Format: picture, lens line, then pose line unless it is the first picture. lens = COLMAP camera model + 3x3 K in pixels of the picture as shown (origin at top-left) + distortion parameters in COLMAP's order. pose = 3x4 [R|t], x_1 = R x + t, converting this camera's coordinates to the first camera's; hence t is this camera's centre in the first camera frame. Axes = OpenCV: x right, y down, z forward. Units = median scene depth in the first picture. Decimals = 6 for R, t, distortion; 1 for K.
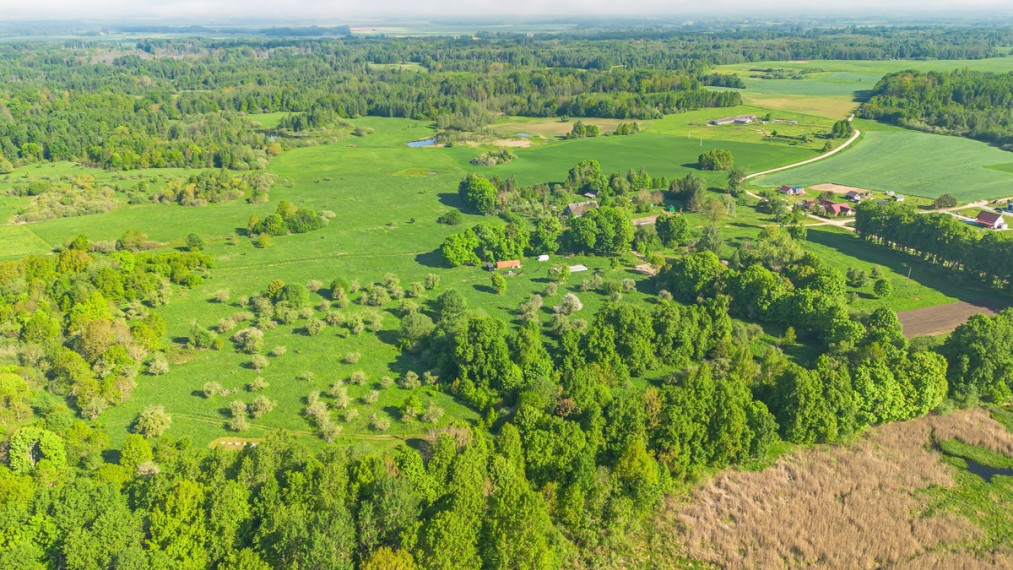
lens RADIAL K [[751.9, 0, 505.1], [0, 751.9, 284.8], [0, 0, 1]] dist [0.092067, -0.098721]
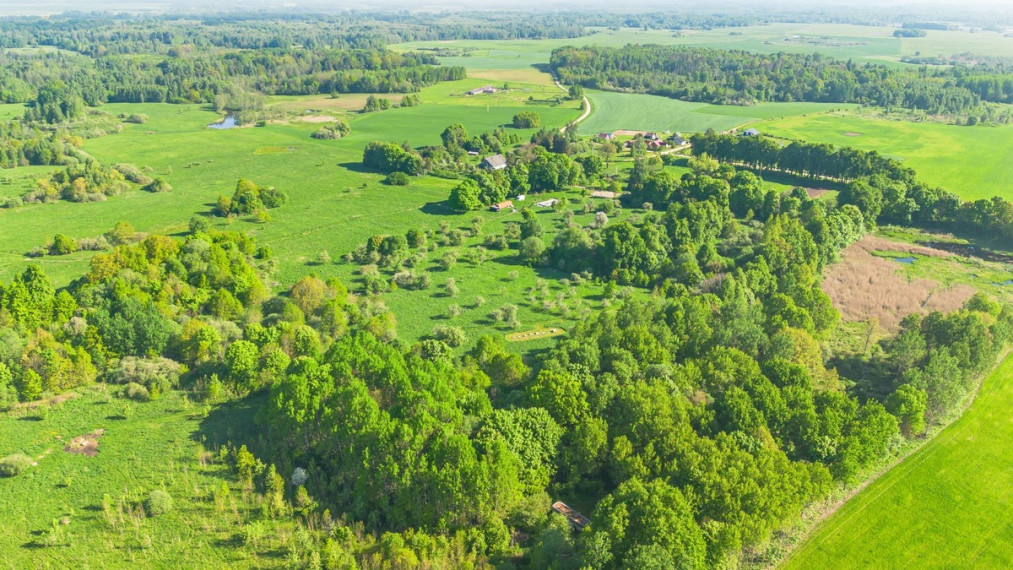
lens RADIAL K [[751.9, 0, 505.1], [0, 751.9, 284.8], [0, 0, 1]] dist [0.092067, -0.098721]
pose [[0.863111, -0.170421, 0.475390, -0.354458], [0.160616, 0.985097, 0.061533, 0.015028], [-0.478792, 0.023245, 0.877621, -0.034275]]
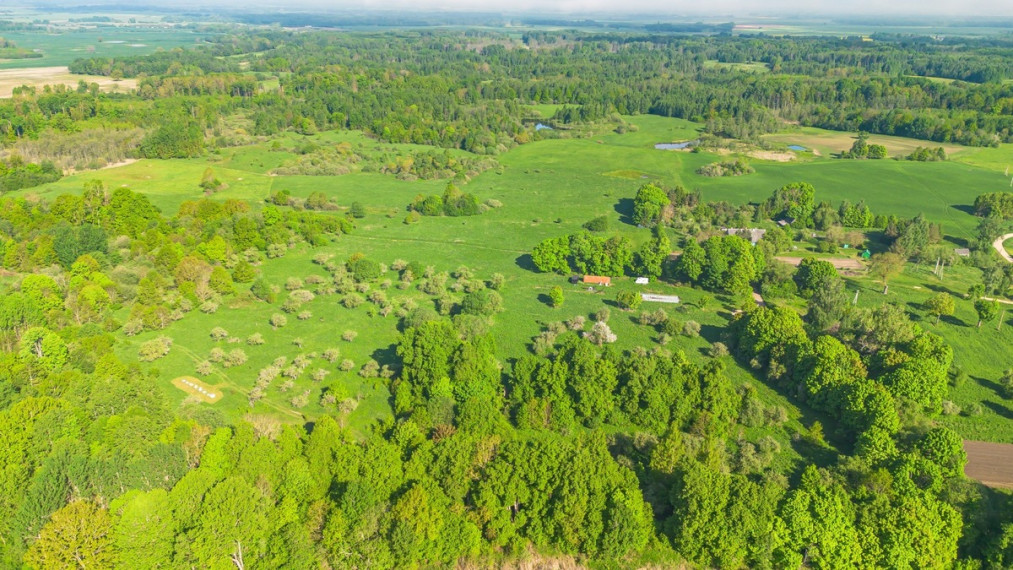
lens RADIAL K [[751.9, 0, 505.1], [0, 751.9, 284.8], [0, 0, 1]] dist [0.092067, -0.098721]
pose [[0.876763, 0.187514, -0.442859, 0.189065], [-0.185905, 0.981419, 0.047498, -0.026687], [0.443537, 0.040685, 0.895332, 0.073421]]
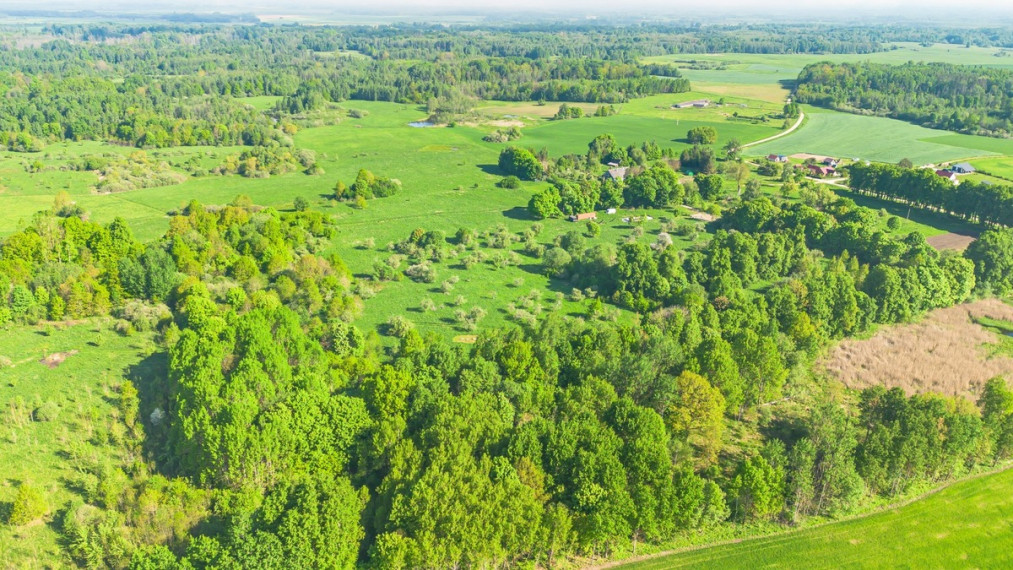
lens RADIAL K [[751.9, 0, 505.1], [0, 751.9, 284.8], [0, 0, 1]] dist [0.092067, -0.098721]
pose [[0.990575, -0.030622, 0.133502, -0.170740], [0.029385, 0.999505, 0.011224, 0.038232], [-0.133780, -0.007195, 0.990985, -0.095942]]
